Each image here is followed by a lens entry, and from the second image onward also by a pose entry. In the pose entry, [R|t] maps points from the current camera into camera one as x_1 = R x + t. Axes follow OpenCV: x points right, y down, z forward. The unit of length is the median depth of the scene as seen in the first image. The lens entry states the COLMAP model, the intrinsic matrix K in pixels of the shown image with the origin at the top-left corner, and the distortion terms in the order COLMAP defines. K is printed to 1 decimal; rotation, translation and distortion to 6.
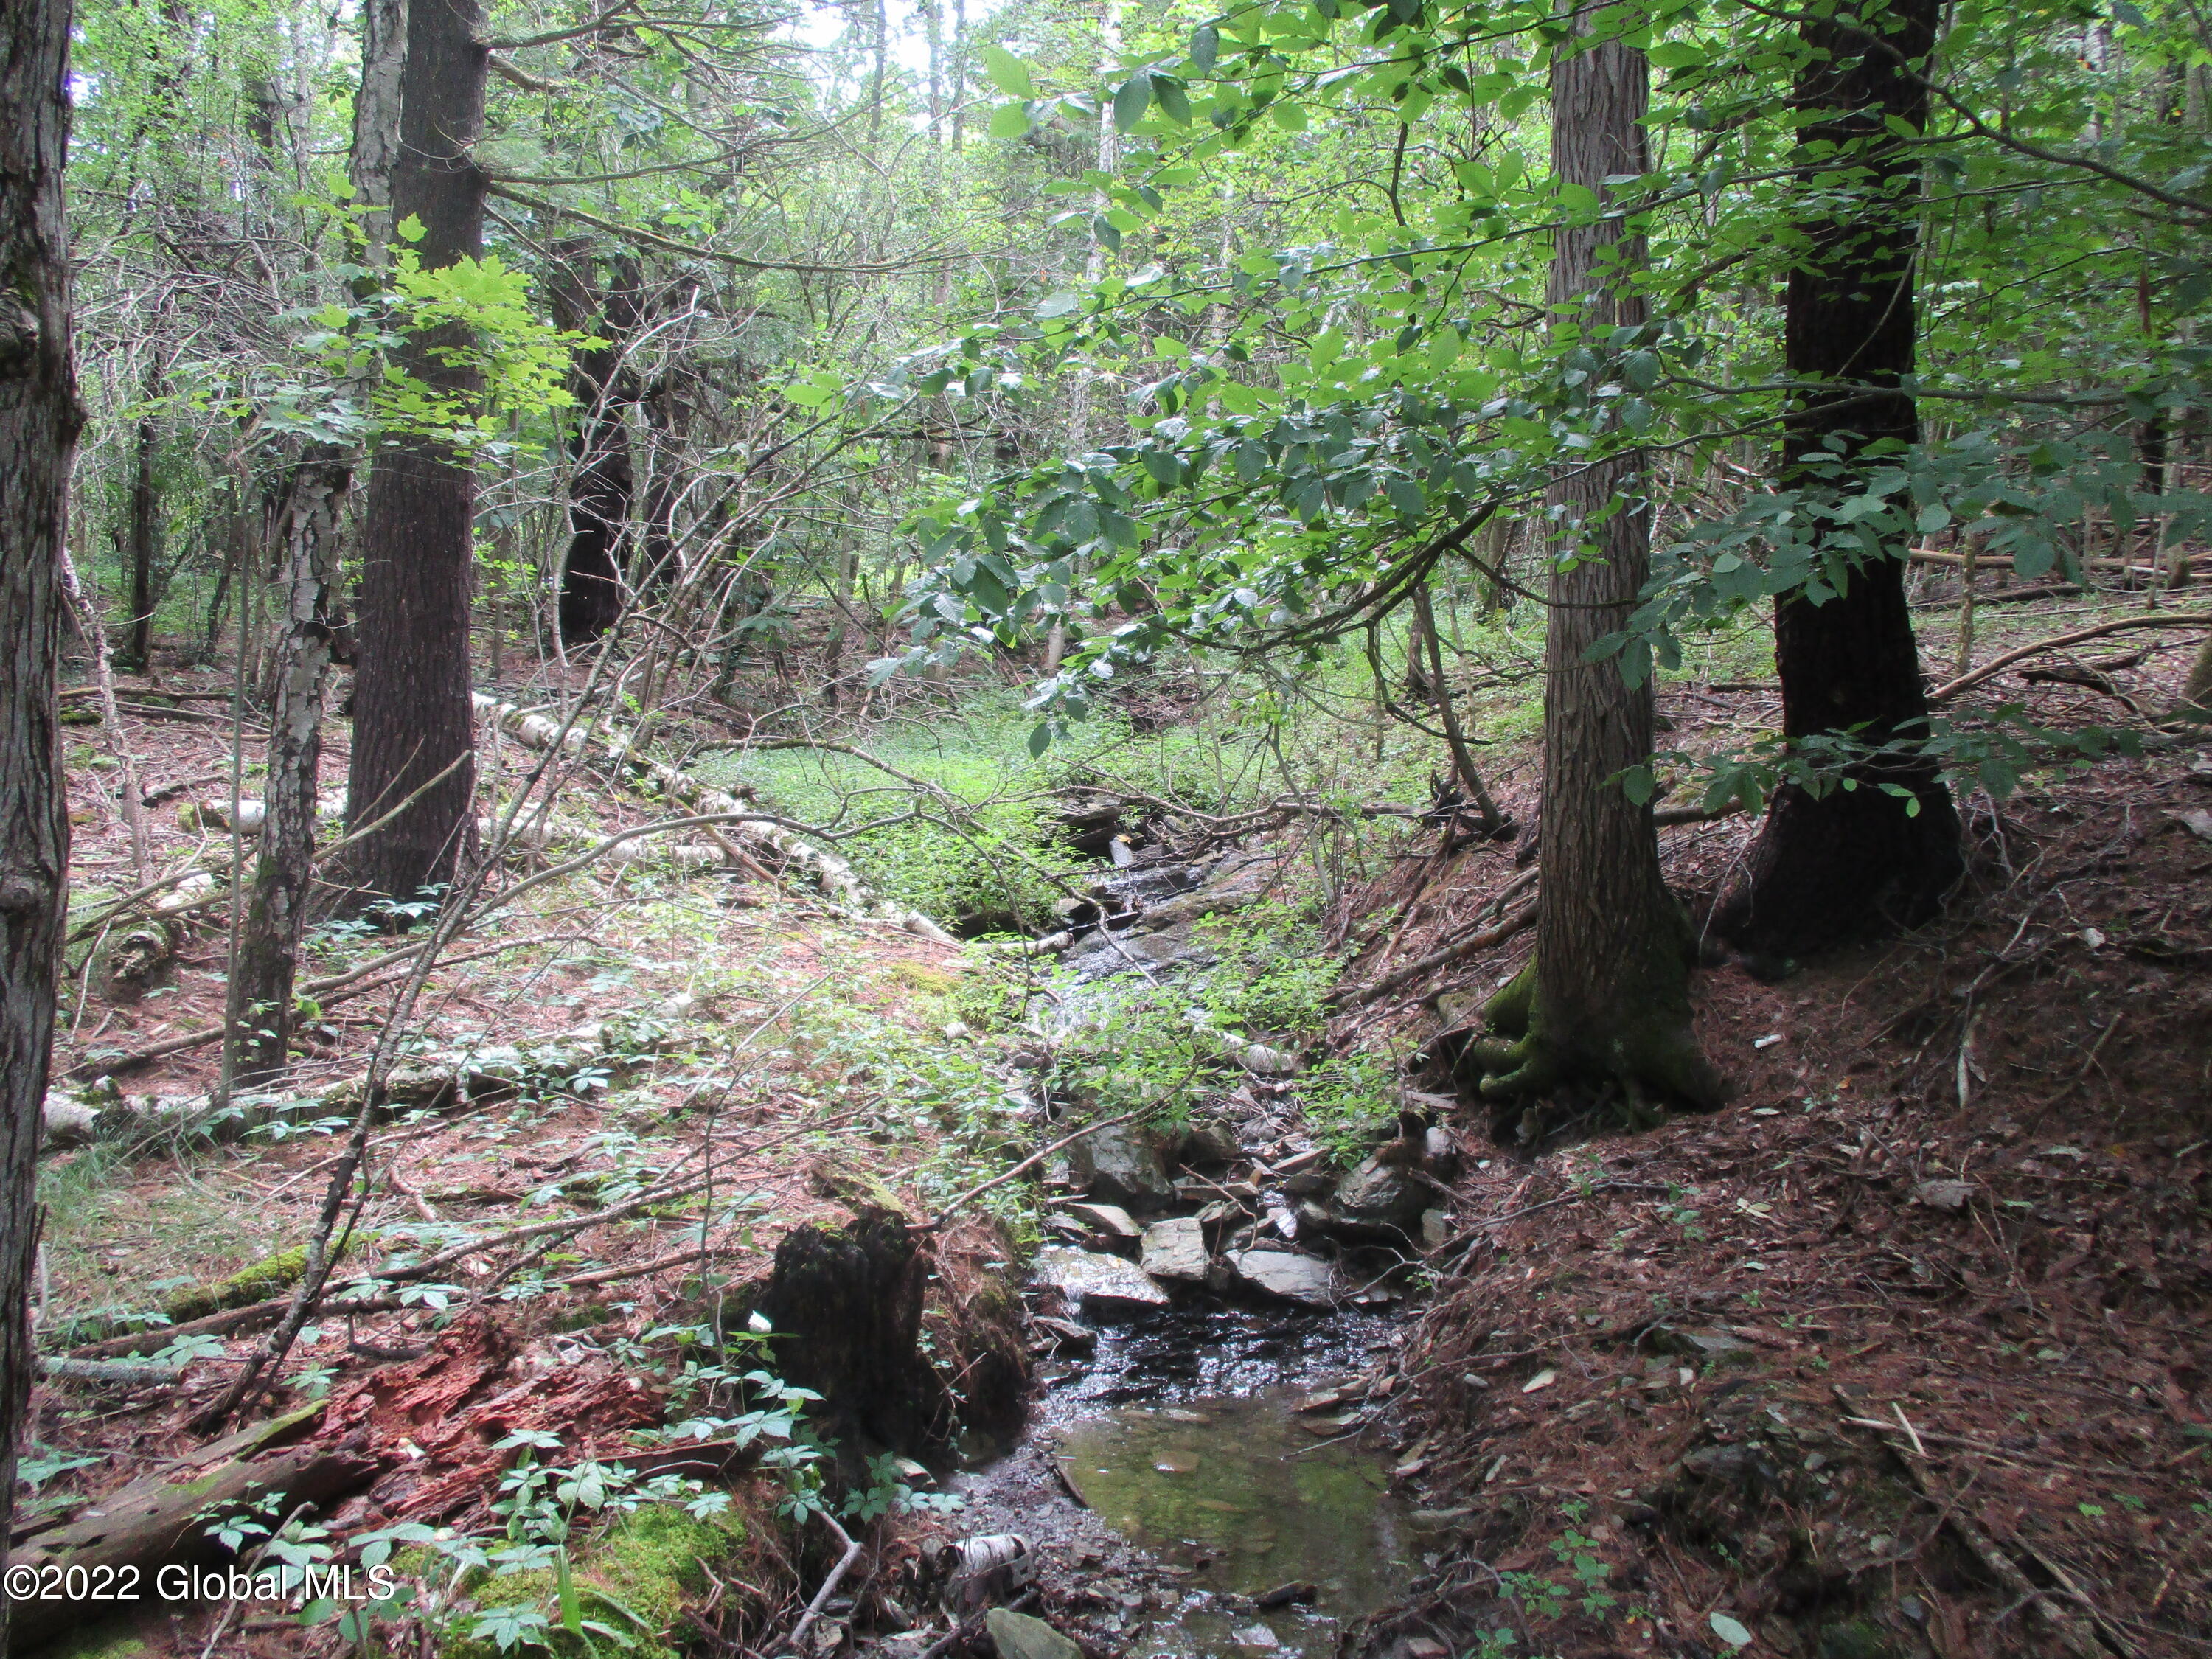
lens RADIAL K [[1848.1, 0, 1106.8], [0, 1848.1, 827.3], [0, 0, 1]] dist [-0.019922, 0.011091]
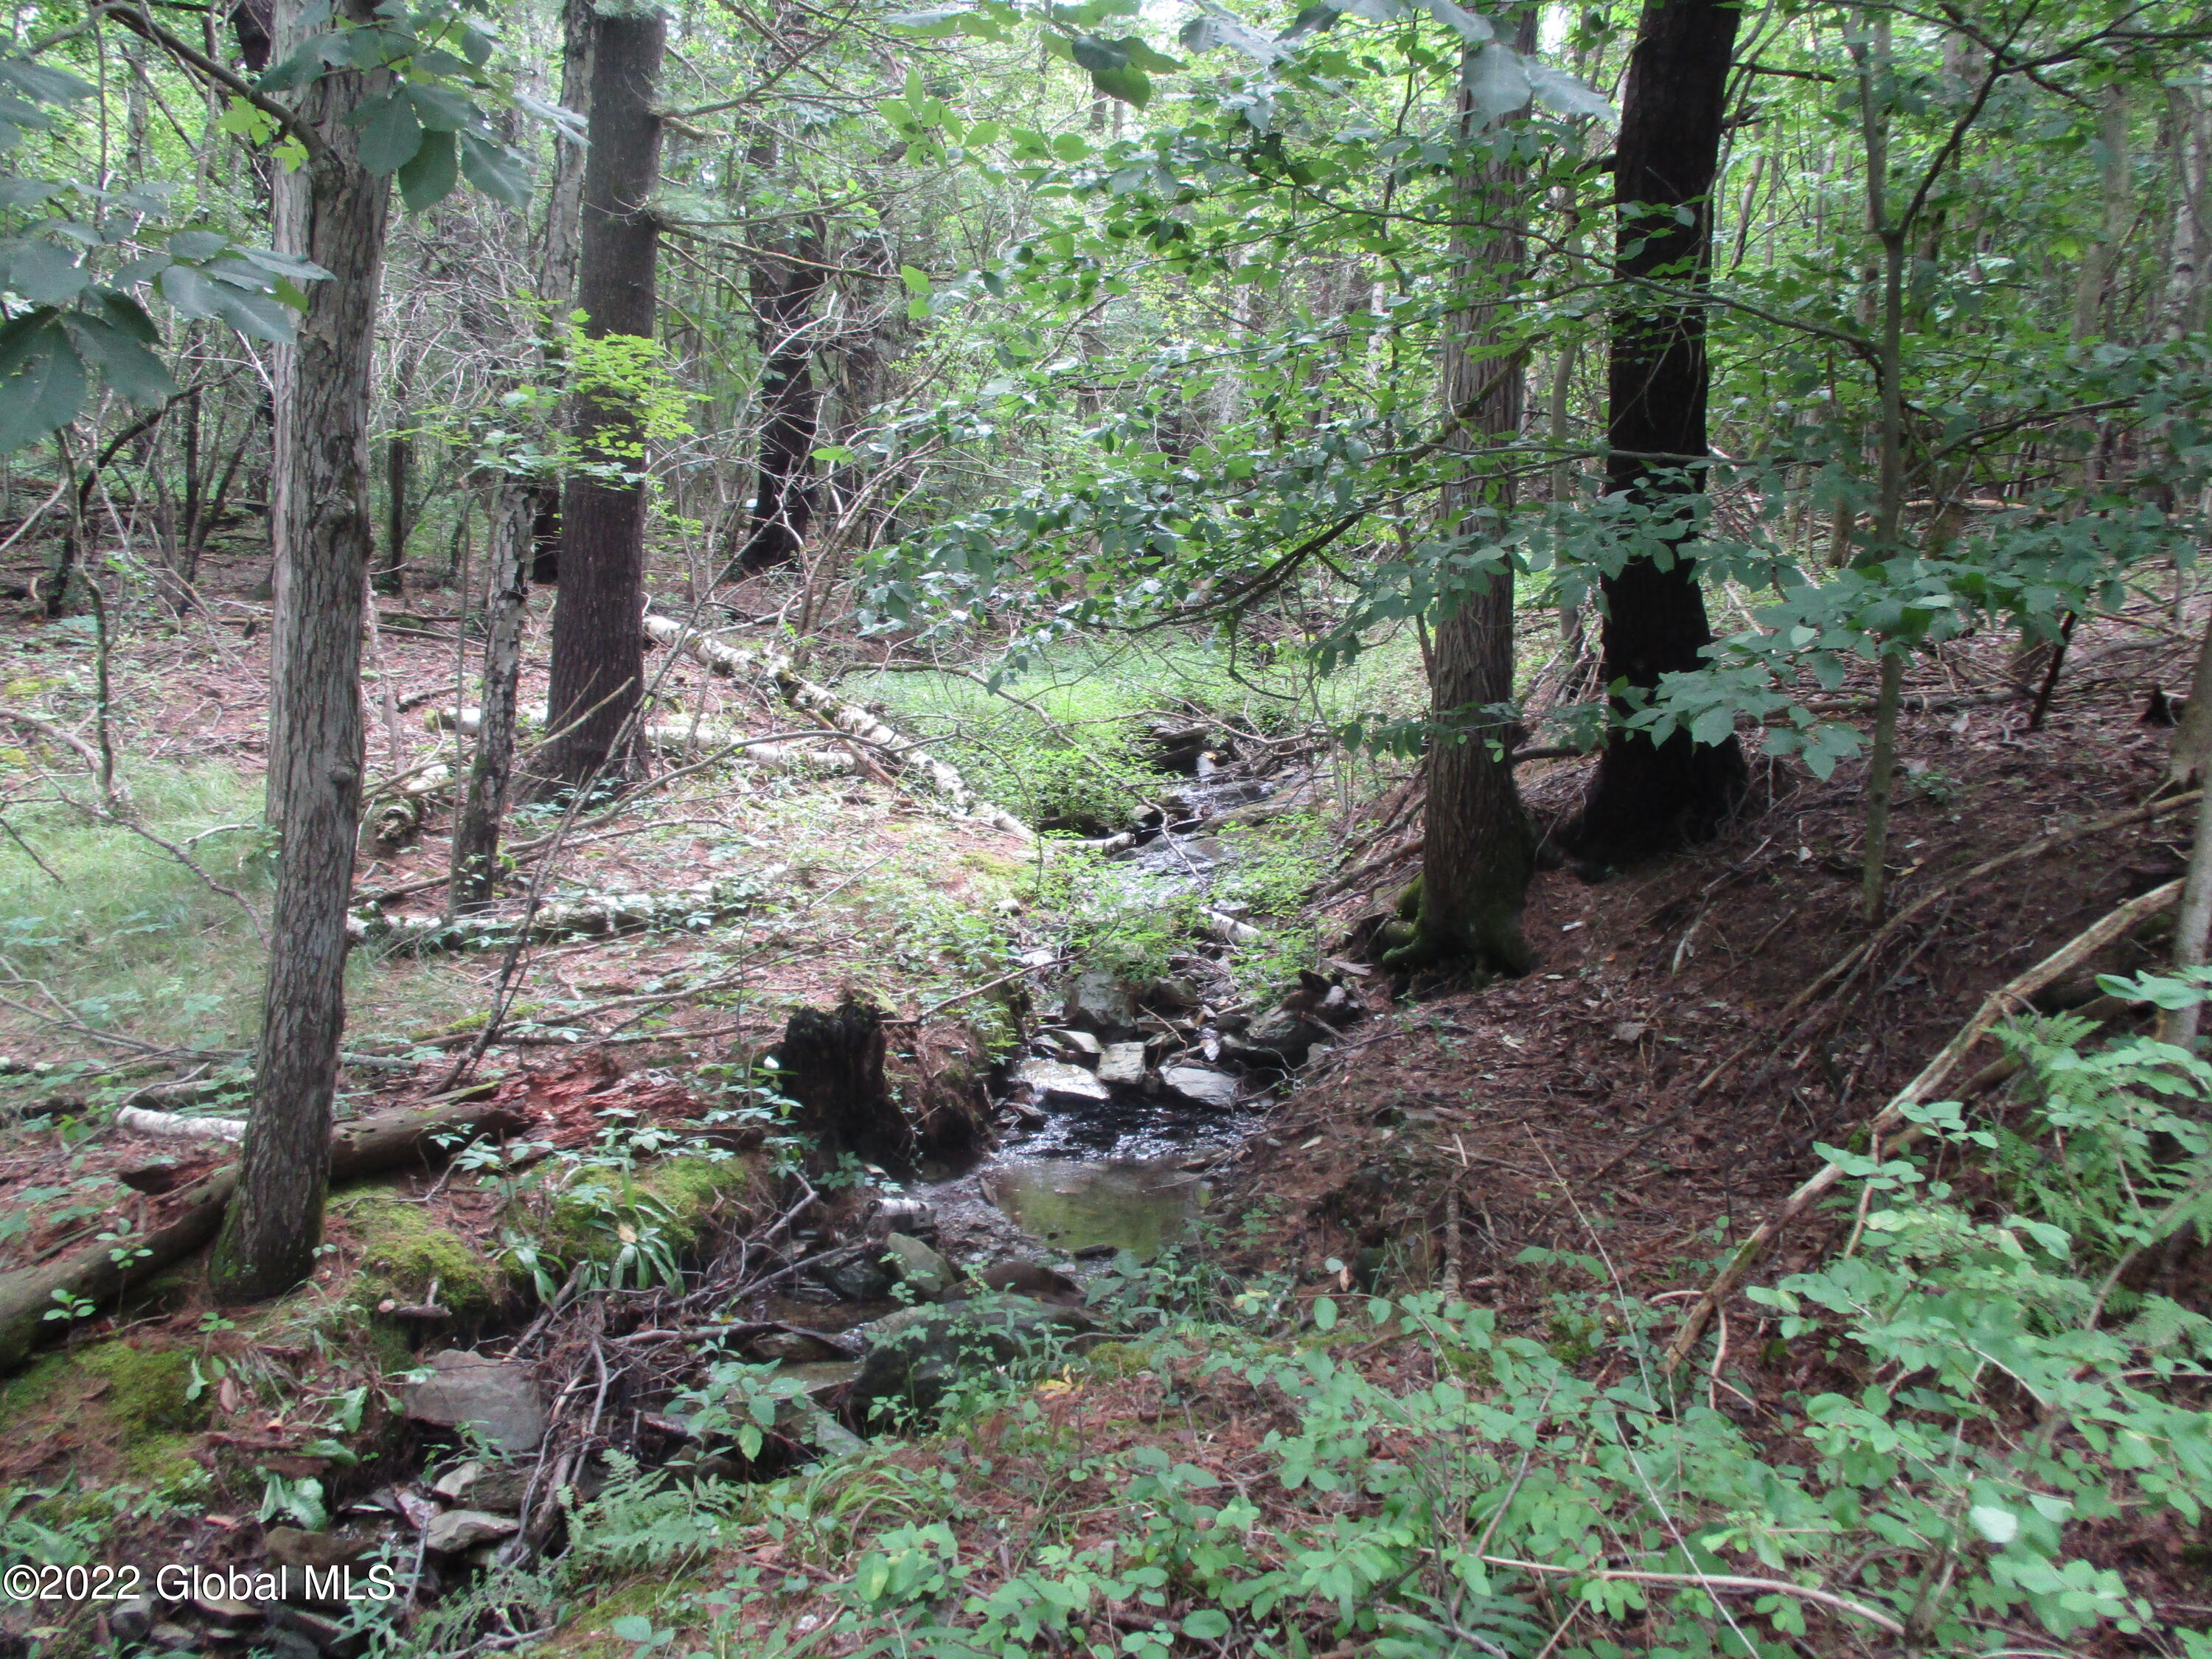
lens RADIAL K [[1848.1, 0, 1106.0], [0, 1848.1, 831.8], [0, 0, 1]] dist [-0.019922, 0.011091]
pose [[0.993010, 0.031902, -0.113637, 0.174589], [-0.026101, 0.998296, 0.052182, -0.010822], [0.115108, -0.048851, 0.992151, -0.336385]]
